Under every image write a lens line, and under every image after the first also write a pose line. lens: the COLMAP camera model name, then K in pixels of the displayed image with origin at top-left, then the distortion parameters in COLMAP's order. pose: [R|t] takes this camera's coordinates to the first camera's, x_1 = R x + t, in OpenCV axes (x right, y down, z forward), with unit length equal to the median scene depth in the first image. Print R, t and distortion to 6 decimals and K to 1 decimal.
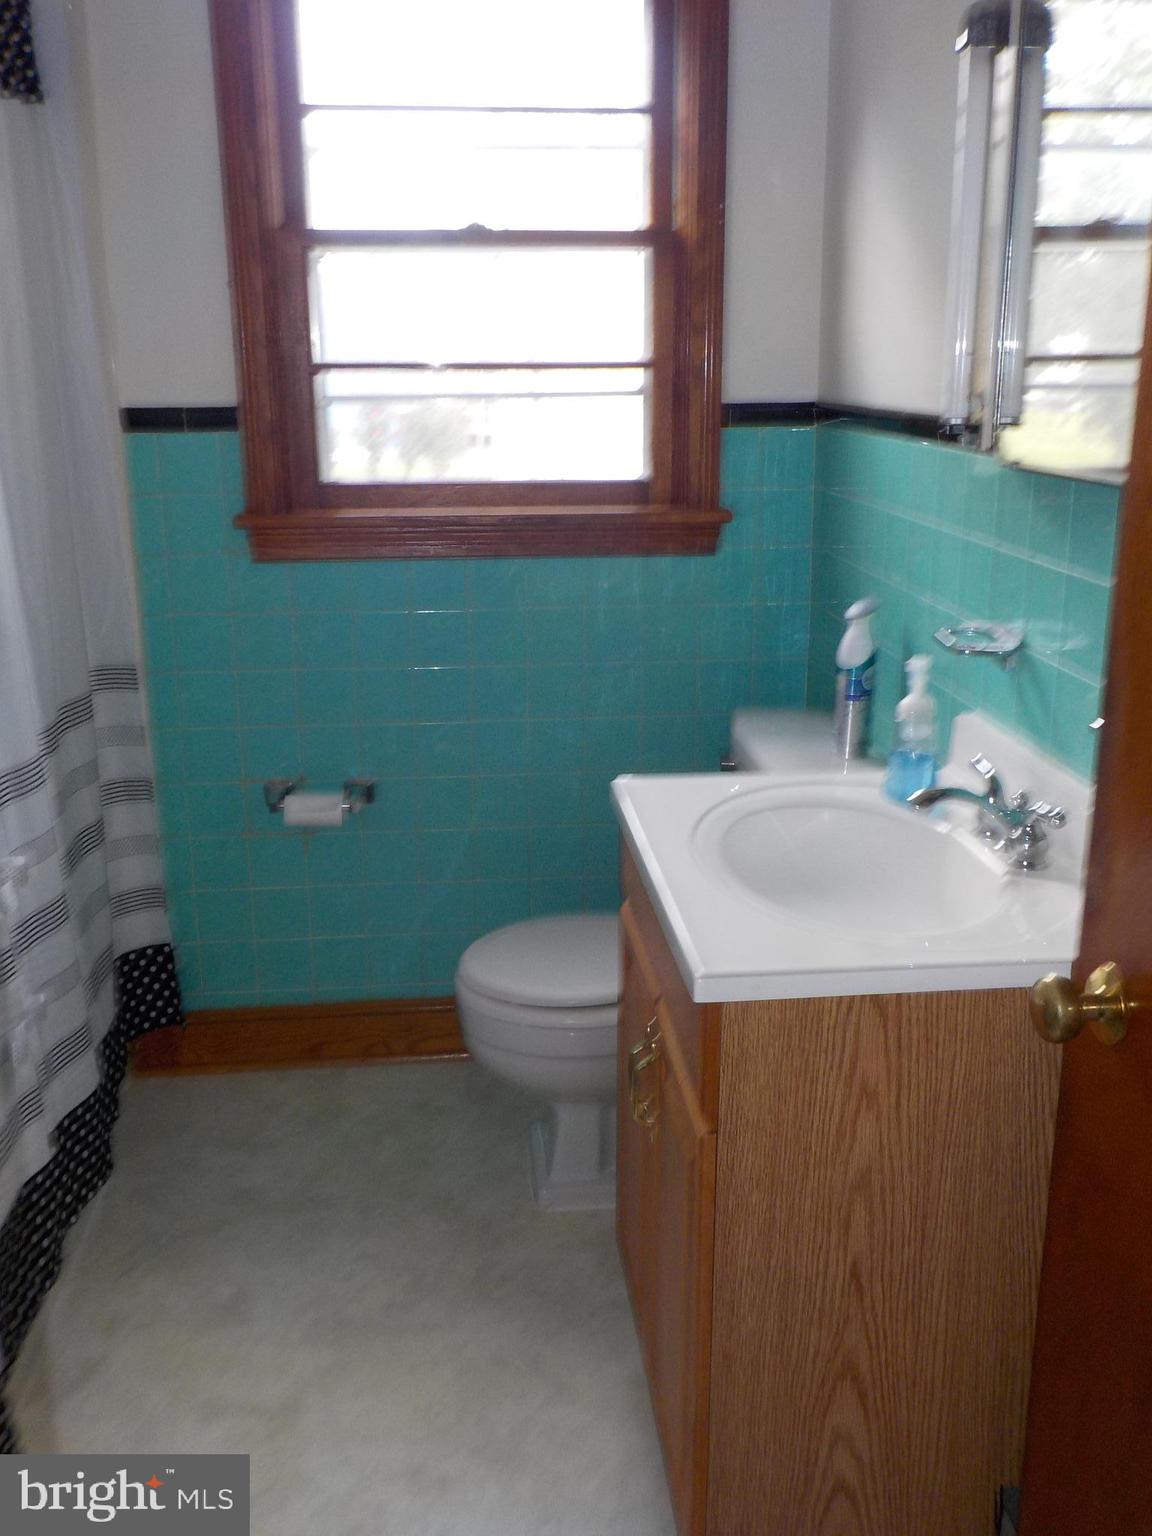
lens RADIAL K [[1395.1, 0, 571.9], [0, 1395.1, 759.3], [0, 0, 1]] dist [-0.004934, -0.000016]
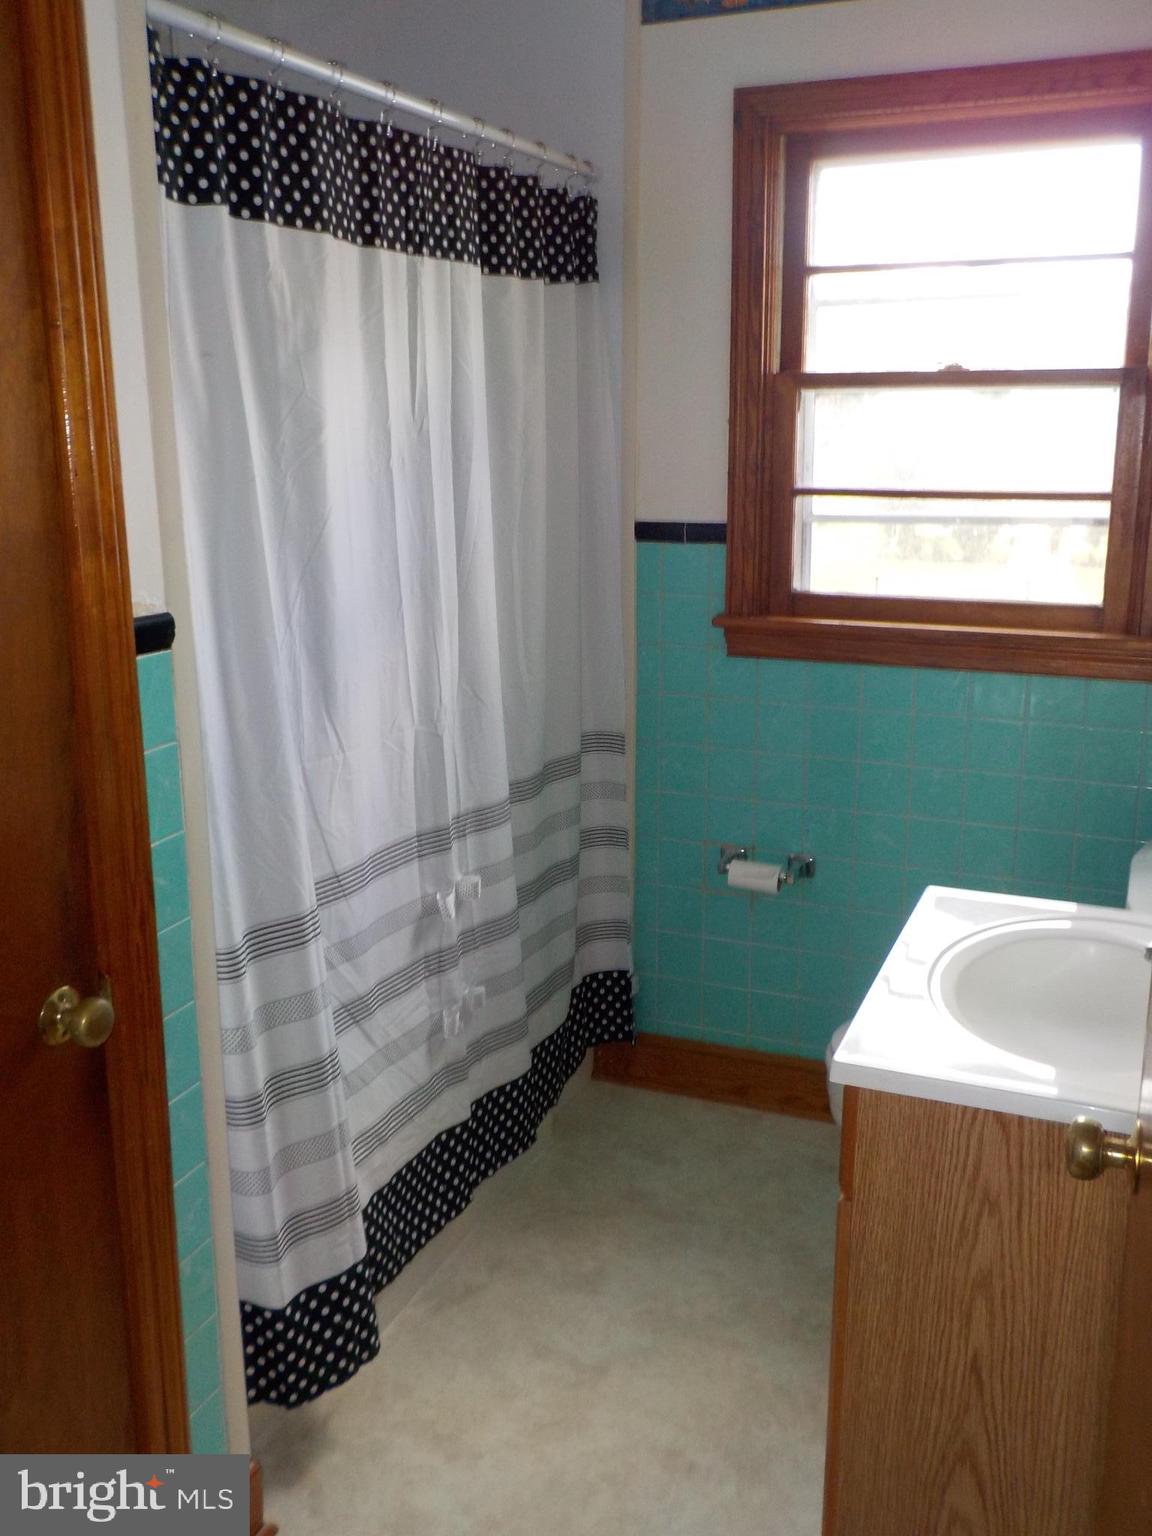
lens RADIAL K [[1395.1, 0, 571.9], [0, 1395.1, 759.3], [0, 0, 1]] dist [-0.004934, -0.000016]
pose [[0.880108, 0.114698, -0.460710, 0.263372], [-0.135407, 0.990717, -0.012025, -0.032865], [0.455054, 0.072967, 0.887469, -0.104589]]
